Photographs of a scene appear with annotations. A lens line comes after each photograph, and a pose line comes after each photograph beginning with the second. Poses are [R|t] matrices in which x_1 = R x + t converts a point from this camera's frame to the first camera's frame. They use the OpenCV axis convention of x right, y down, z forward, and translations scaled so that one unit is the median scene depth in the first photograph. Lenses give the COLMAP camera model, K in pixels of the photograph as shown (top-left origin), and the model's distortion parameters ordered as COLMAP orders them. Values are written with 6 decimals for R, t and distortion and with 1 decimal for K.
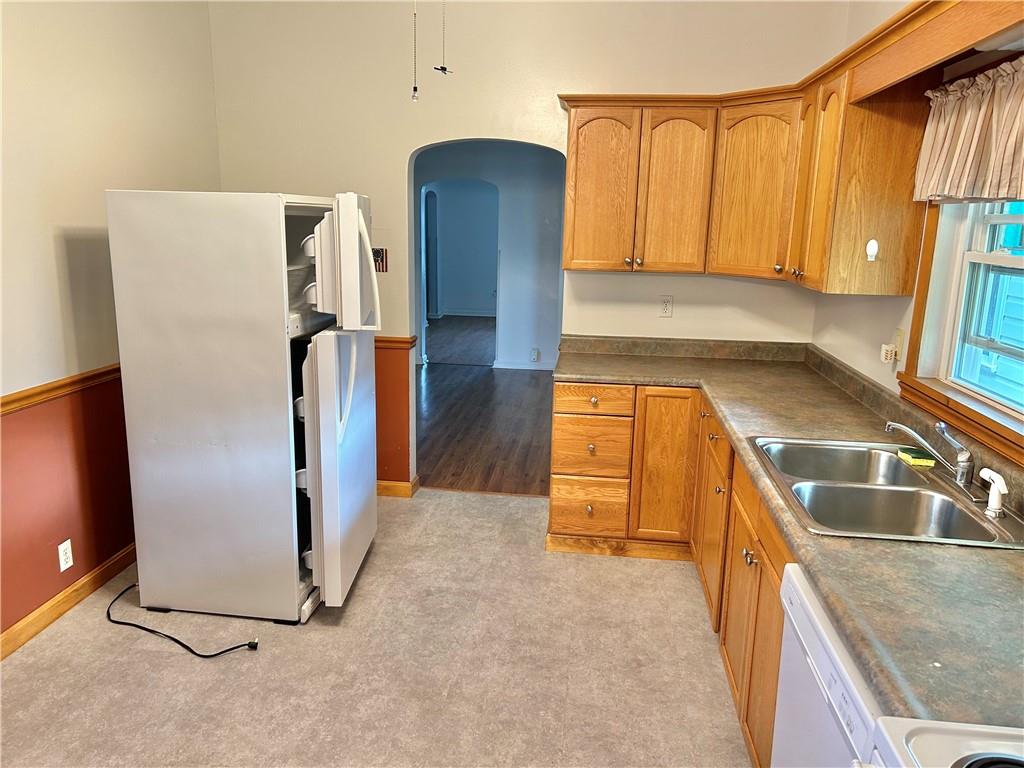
lens RADIAL K [[769.4, 0, 512.0], [0, 769.4, 384.0], [0, 0, 1]] dist [0.055535, -0.054885]
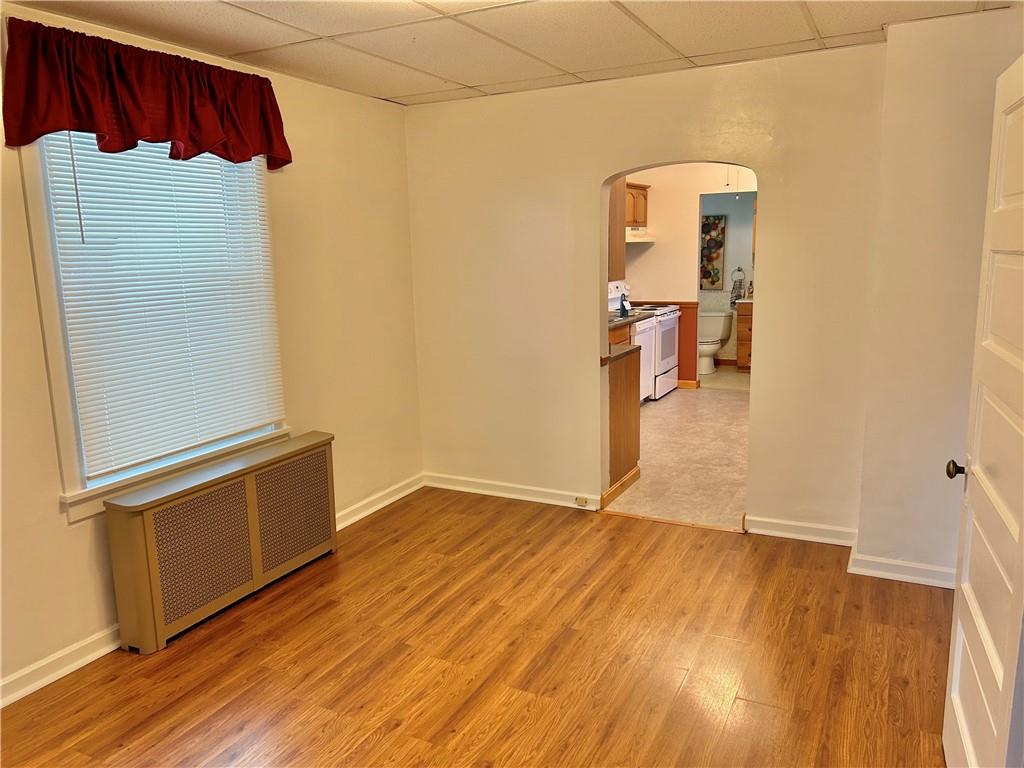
lens RADIAL K [[769.4, 0, 512.0], [0, 769.4, 384.0], [0, 0, 1]] dist [0.055535, -0.054885]
pose [[-0.936551, -0.061814, 0.345037, -0.212233], [0.075390, 0.925773, 0.370487, -0.476979], [-0.342327, 0.372992, -0.862374, 2.267730]]
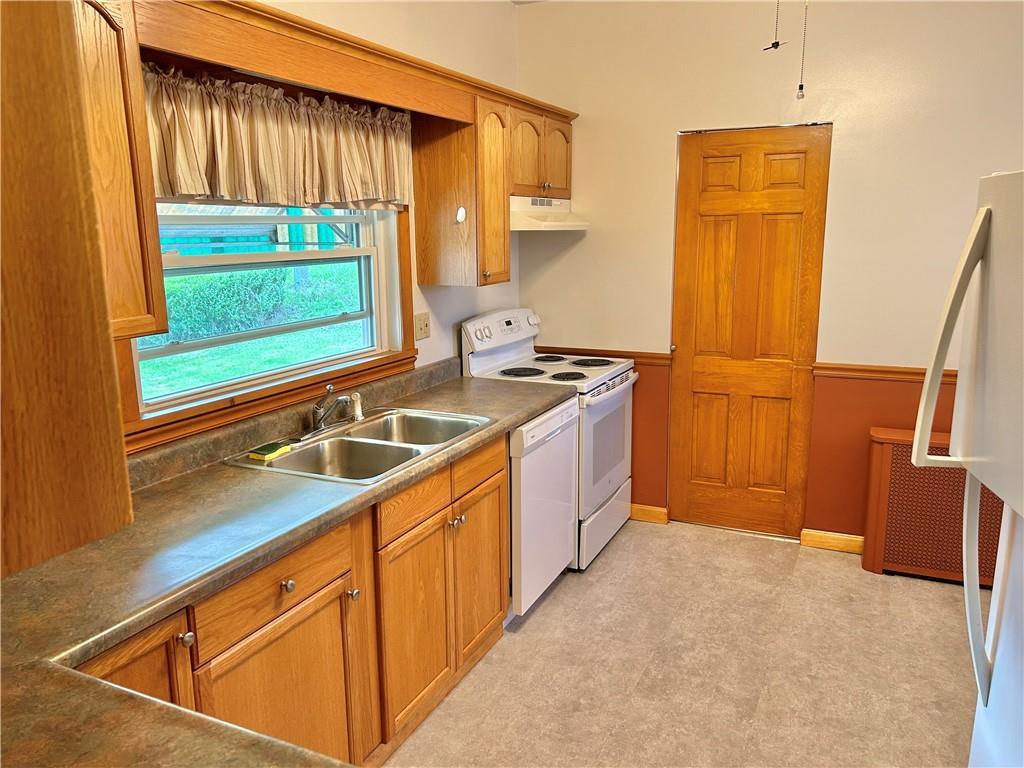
lens RADIAL K [[769.4, 0, 512.0], [0, 769.4, 384.0], [0, 0, 1]] dist [0.055535, -0.054885]
pose [[-0.946911, -0.077486, 0.312018, -0.065918], [0.055557, 0.916481, 0.396203, -0.245057], [-0.316659, 0.392504, -0.863521, 1.143756]]
